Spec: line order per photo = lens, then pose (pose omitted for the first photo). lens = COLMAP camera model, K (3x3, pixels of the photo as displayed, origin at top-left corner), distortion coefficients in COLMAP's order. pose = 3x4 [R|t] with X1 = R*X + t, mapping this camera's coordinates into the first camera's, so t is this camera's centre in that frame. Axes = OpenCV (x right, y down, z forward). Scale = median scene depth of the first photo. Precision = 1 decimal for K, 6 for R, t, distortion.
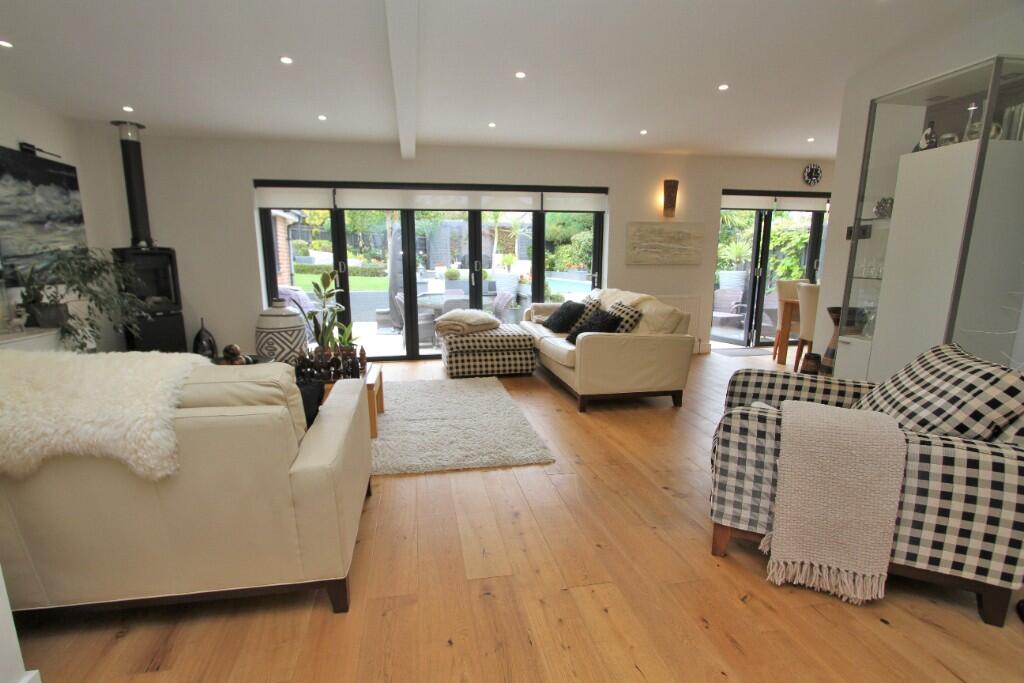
lens RADIAL K [[463.4, 0, 504.8], [0, 463.4, 345.3], [0, 0, 1]] dist [-0.011176, -0.000251]
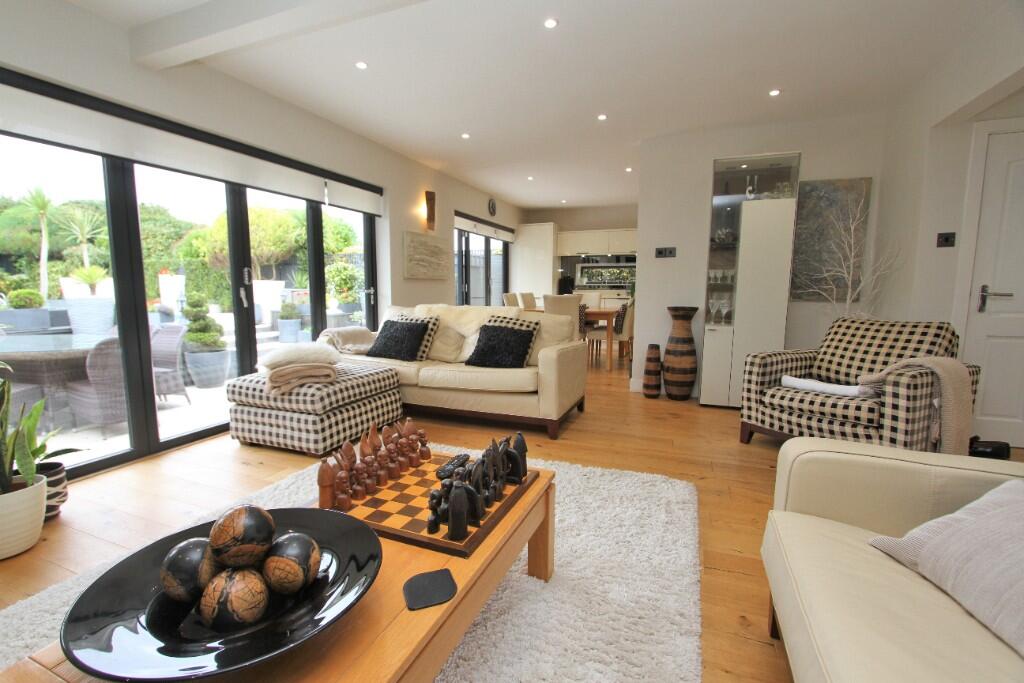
lens RADIAL K [[463.4, 0, 506.8], [0, 463.4, 340.6], [0, 0, 1]] dist [-0.011176, -0.000251]
pose [[0.547769, -0.092569, 0.831493, -0.398097], [0.147191, 0.989021, 0.013140, -0.042842], [-0.823580, 0.115191, 0.555380, 0.388220]]
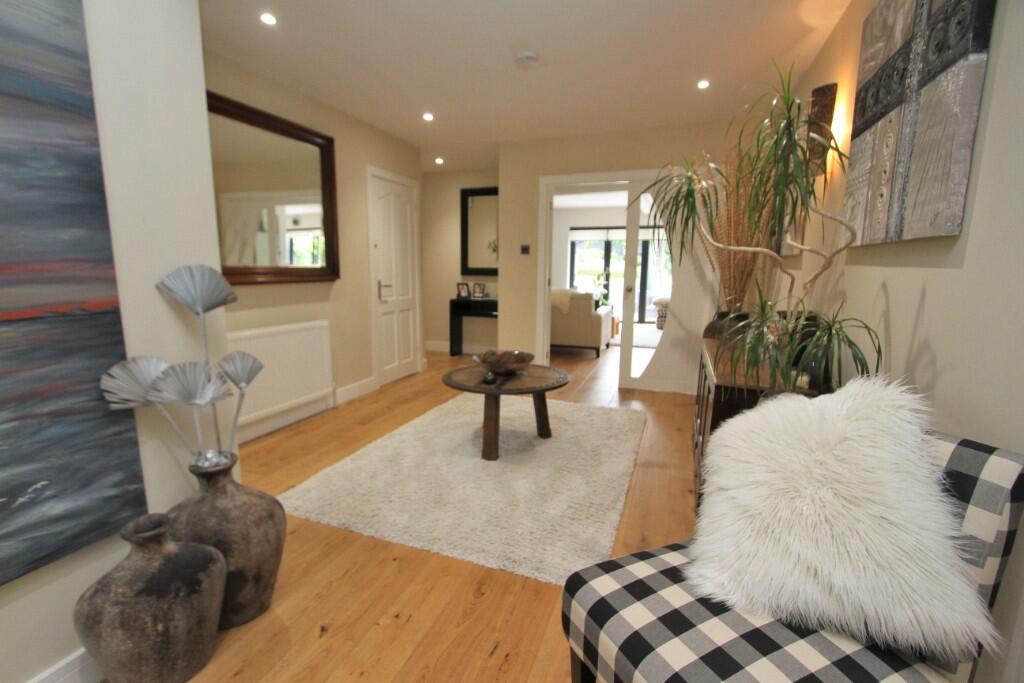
lens RADIAL K [[463.4, 0, 514.6], [0, 463.4, 340.5], [0, 0, 1]] dist [-0.011176, -0.000251]
pose [[0.859390, 0.094361, -0.502538, 0.285078], [-0.106969, 0.994255, 0.003762, 0.140055], [0.500006, 0.050523, 0.864547, -0.773709]]
